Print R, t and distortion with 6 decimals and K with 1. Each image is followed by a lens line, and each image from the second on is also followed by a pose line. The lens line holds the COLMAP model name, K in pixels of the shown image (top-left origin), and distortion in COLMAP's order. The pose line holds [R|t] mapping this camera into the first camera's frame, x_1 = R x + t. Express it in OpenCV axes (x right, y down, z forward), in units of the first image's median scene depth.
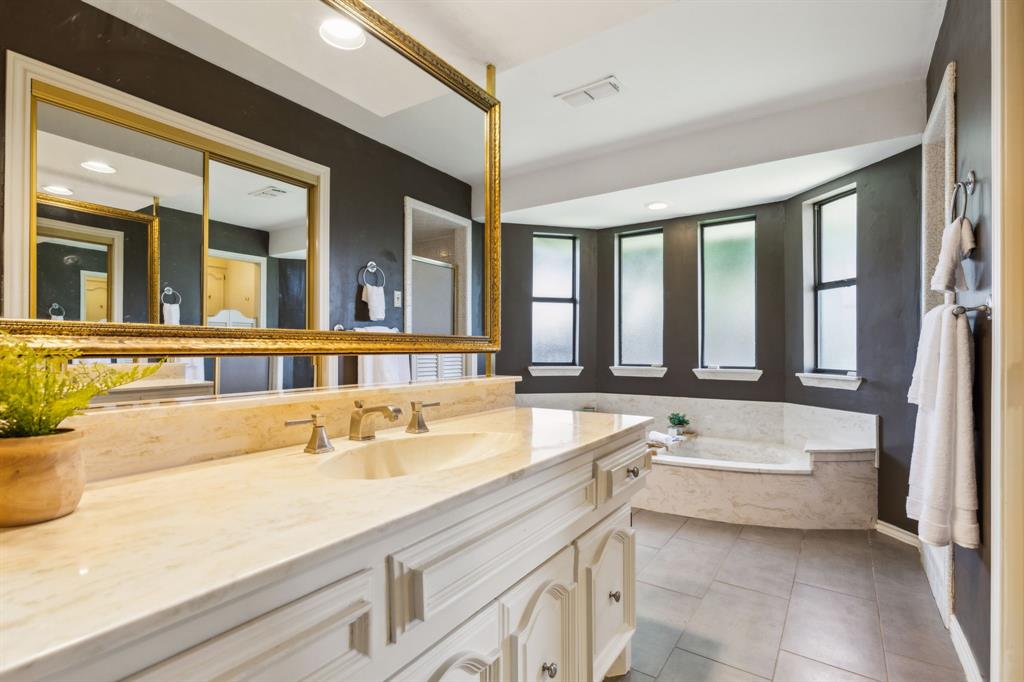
lens RADIAL K [[466.0, 0, 515.0], [0, 466.0, 343.8], [0, 0, 1]] dist [0.010604, 0.000221]
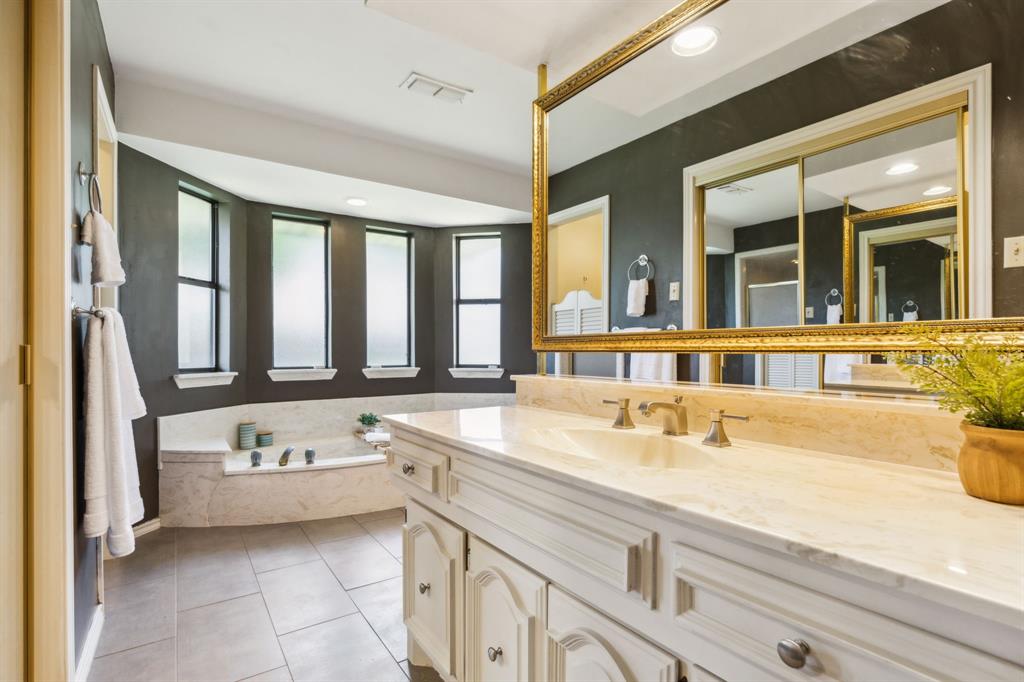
lens RADIAL K [[500.1, 0, 503.6], [0, 500.1, 348.8], [0, 0, 1]] dist [0.014936, 0.000311]
pose [[0.386530, 0.001140, 0.922276, -0.608860], [-0.008373, 0.999962, 0.002274, 0.005749], [-0.922239, -0.008601, 0.386525, 0.360454]]
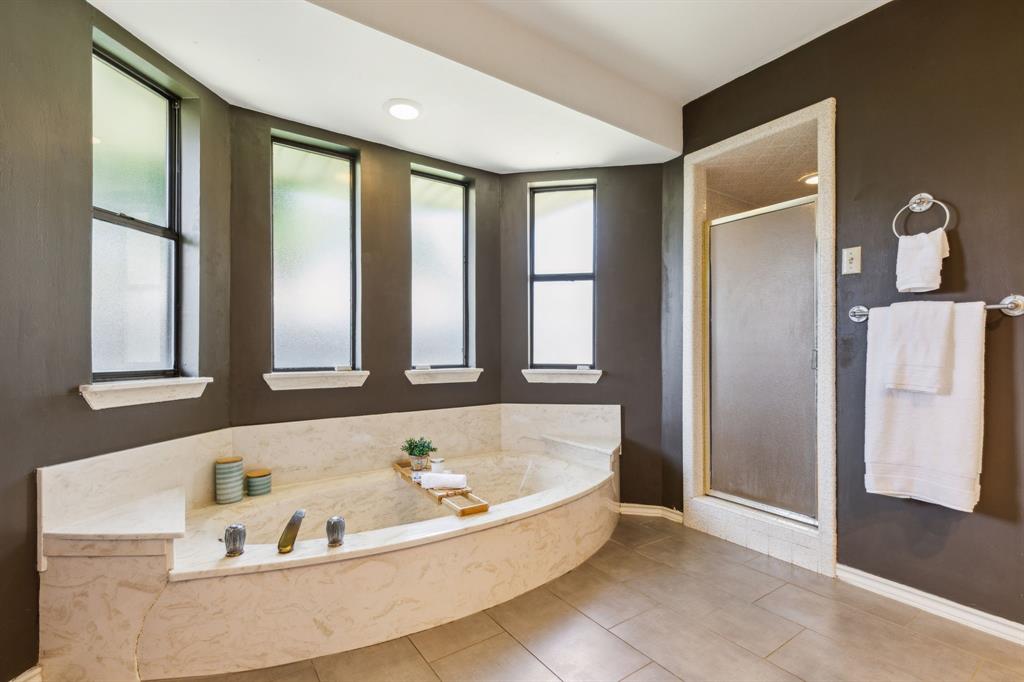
lens RADIAL K [[466.0, 0, 513.1], [0, 466.0, 347.1], [0, 0, 1]] dist [0.010604, 0.000221]
pose [[0.359522, 0.002478, 0.933133, -0.255691], [-0.010494, 0.999944, 0.001388, 0.018950], [-0.933077, -0.010291, 0.359528, 0.725610]]
